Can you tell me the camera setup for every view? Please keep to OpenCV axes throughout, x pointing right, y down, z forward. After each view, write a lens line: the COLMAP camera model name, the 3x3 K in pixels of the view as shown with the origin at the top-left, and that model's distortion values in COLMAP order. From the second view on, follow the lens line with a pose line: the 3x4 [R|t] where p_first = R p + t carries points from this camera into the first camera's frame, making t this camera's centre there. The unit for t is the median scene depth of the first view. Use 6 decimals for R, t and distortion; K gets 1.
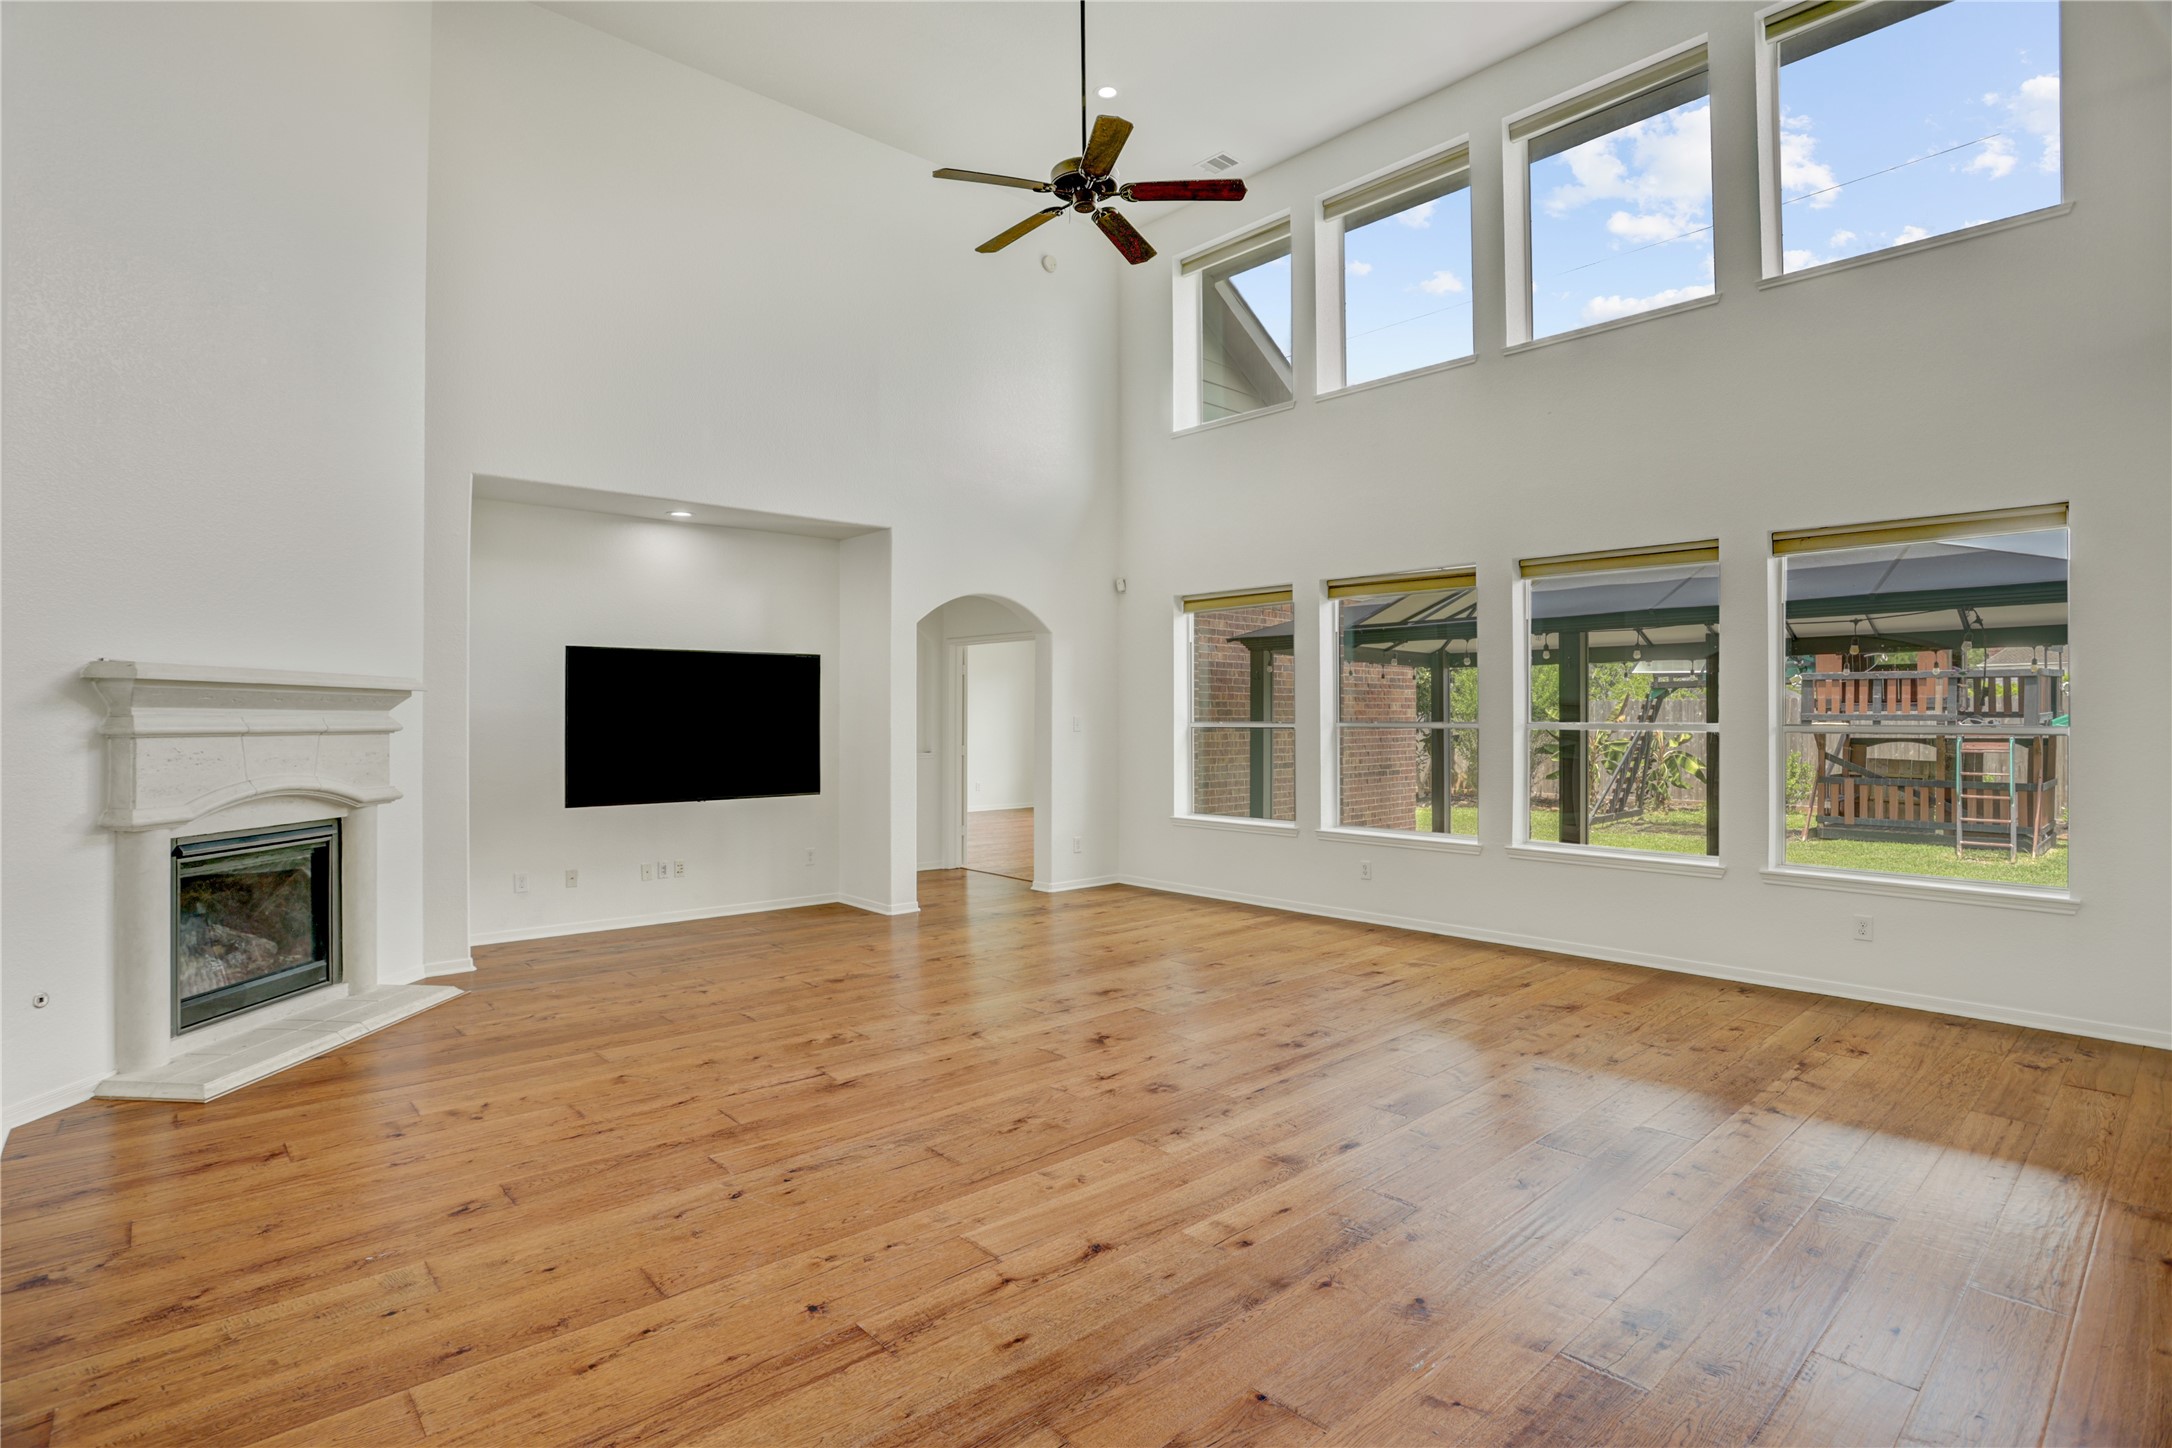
lens RADIAL K [[1069.8, 0, 1080.5], [0, 1069.8, 714.0], [0, 0, 1]] dist [-0.032713, 0.000413]
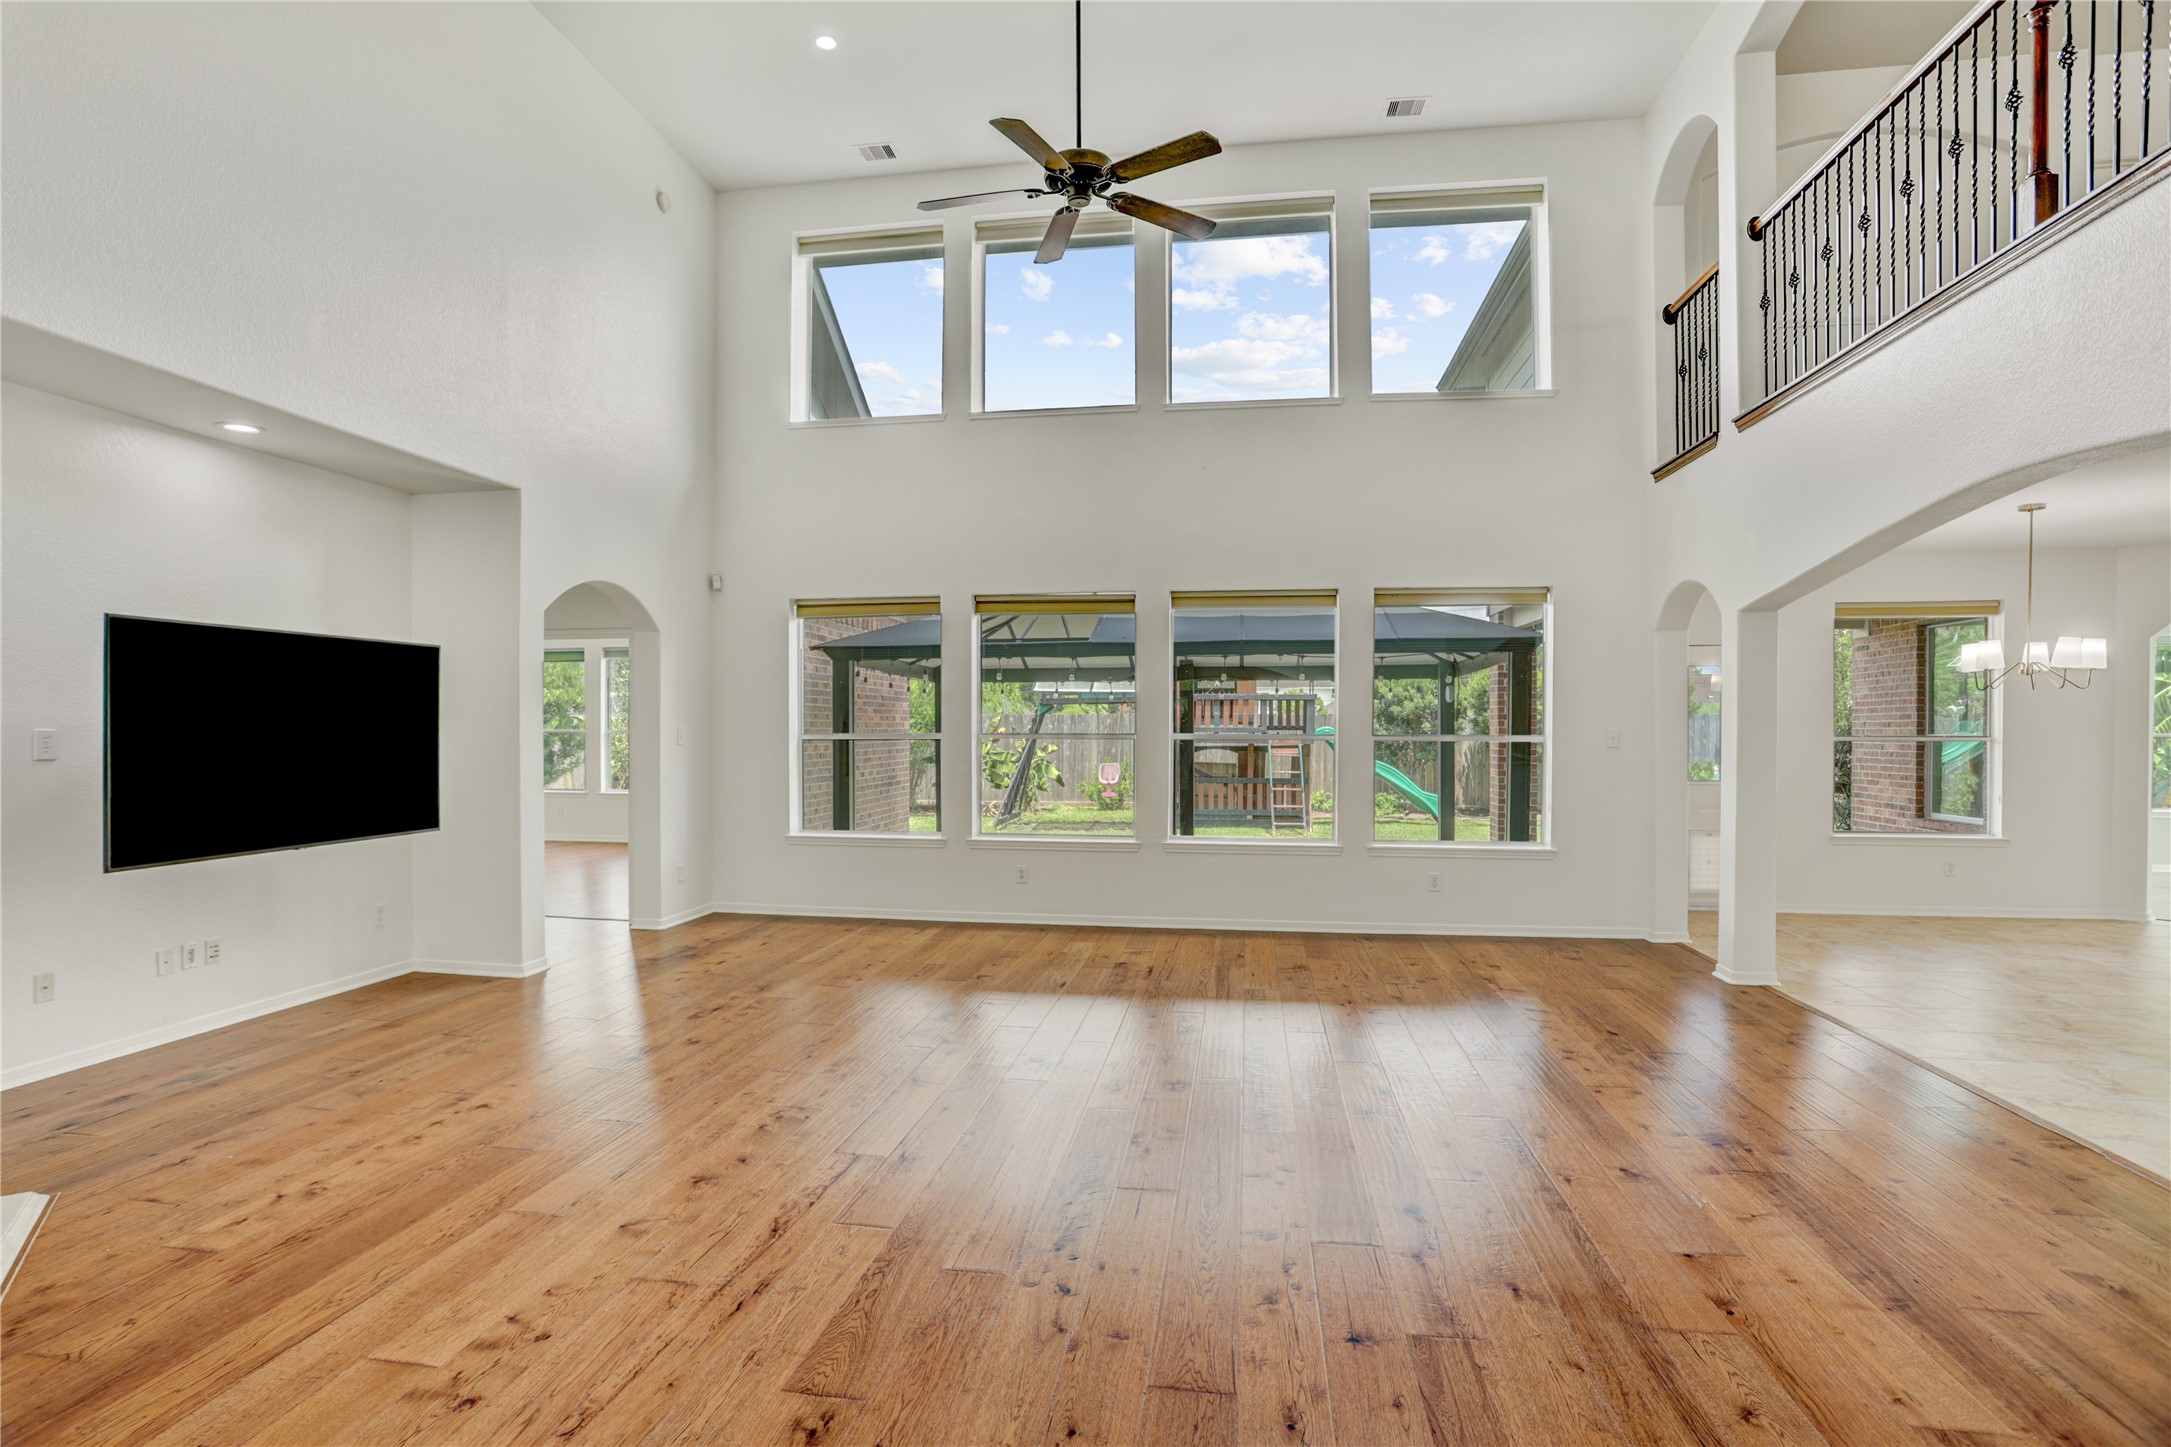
lens RADIAL K [[1058.9, 0, 1085.5], [0, 1058.9, 723.5], [0, 0, 1]] dist [-0.027107, 0.000494]
pose [[0.772617, 0.008464, 0.634816, -0.372259], [-0.007321, 0.999963, -0.004422, 0.000165], [-0.634830, -0.001231, 0.772651, 0.144406]]
